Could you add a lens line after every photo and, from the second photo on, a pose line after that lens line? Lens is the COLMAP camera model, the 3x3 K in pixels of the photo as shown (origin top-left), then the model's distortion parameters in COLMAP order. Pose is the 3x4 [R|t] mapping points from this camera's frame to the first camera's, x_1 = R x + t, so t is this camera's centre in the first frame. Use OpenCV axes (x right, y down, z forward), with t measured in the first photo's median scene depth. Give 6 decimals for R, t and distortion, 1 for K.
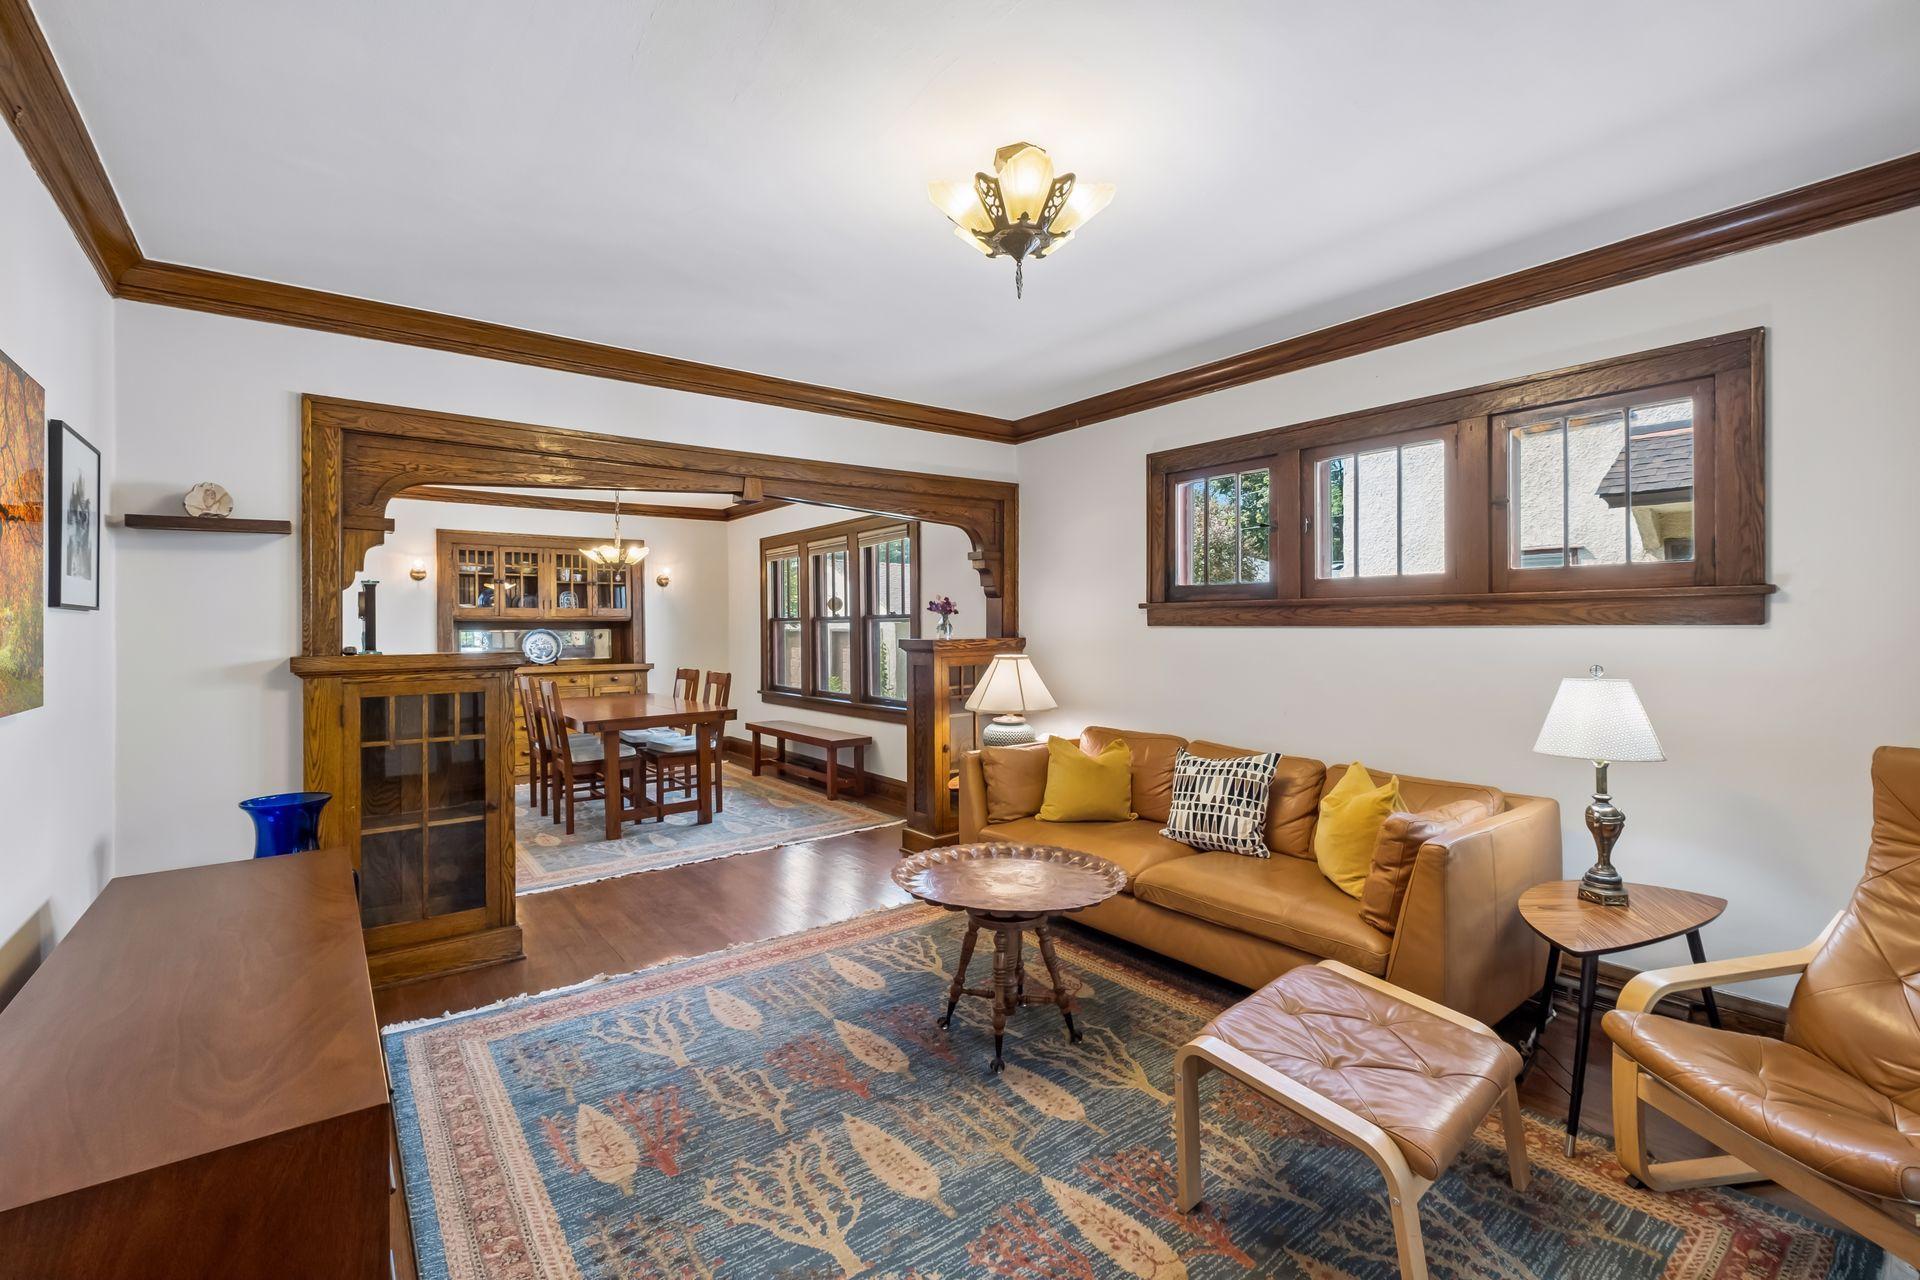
lens RADIAL K [[843.0, 0, 964.9], [0, 843.0, 628.2], [0, 0, 1]] dist [0.001787, -0.001152]
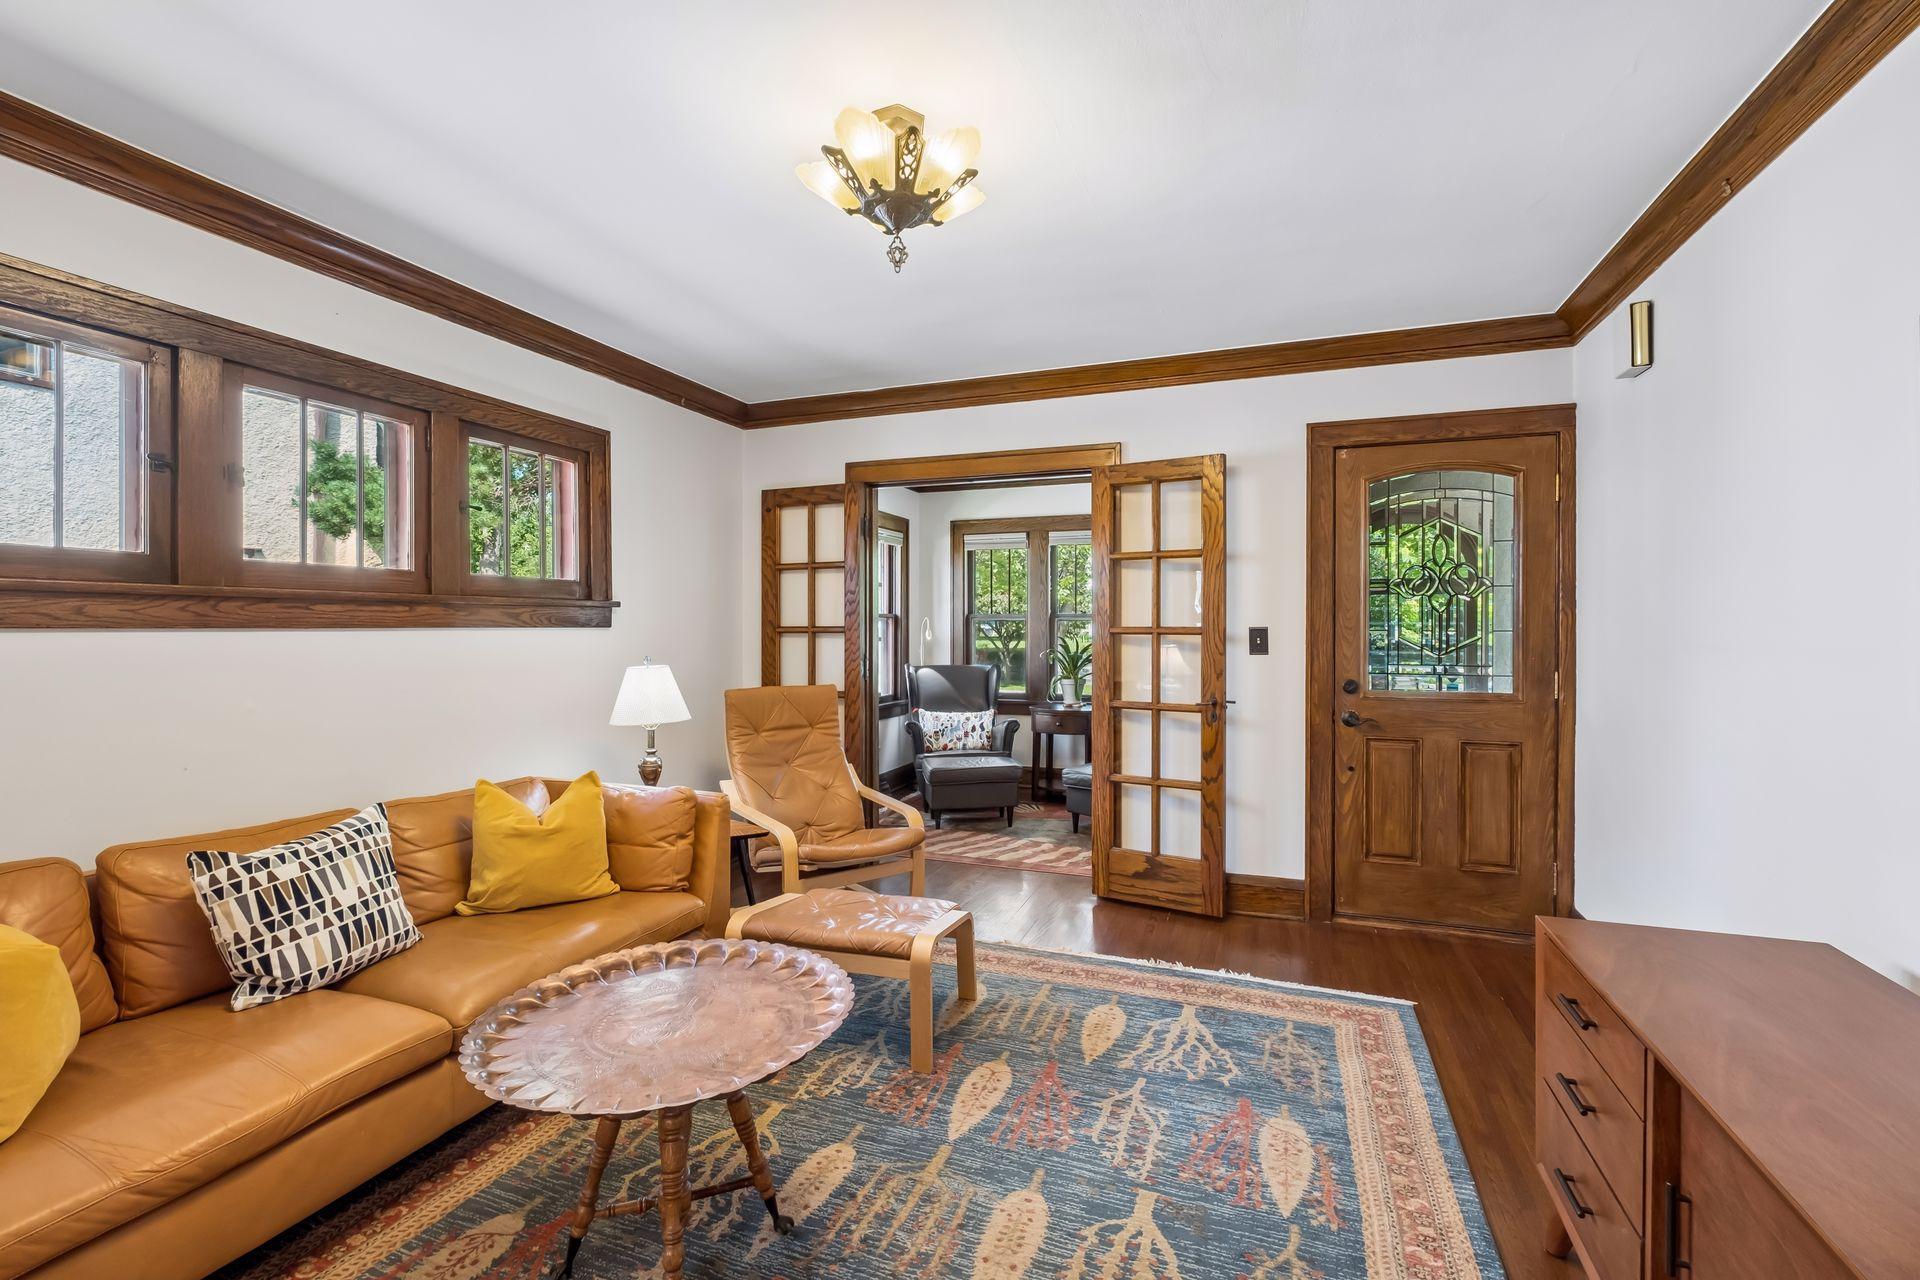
lens RADIAL K [[843.0, 0, 956.8], [0, 843.0, 635.9], [0, 0, 1]] dist [0.001787, -0.001152]
pose [[-0.524269, -0.003027, 0.851547, -1.246721], [0.008109, 0.999931, 0.008547, 0.007163], [-0.851514, 0.011386, -0.524208, 2.356106]]
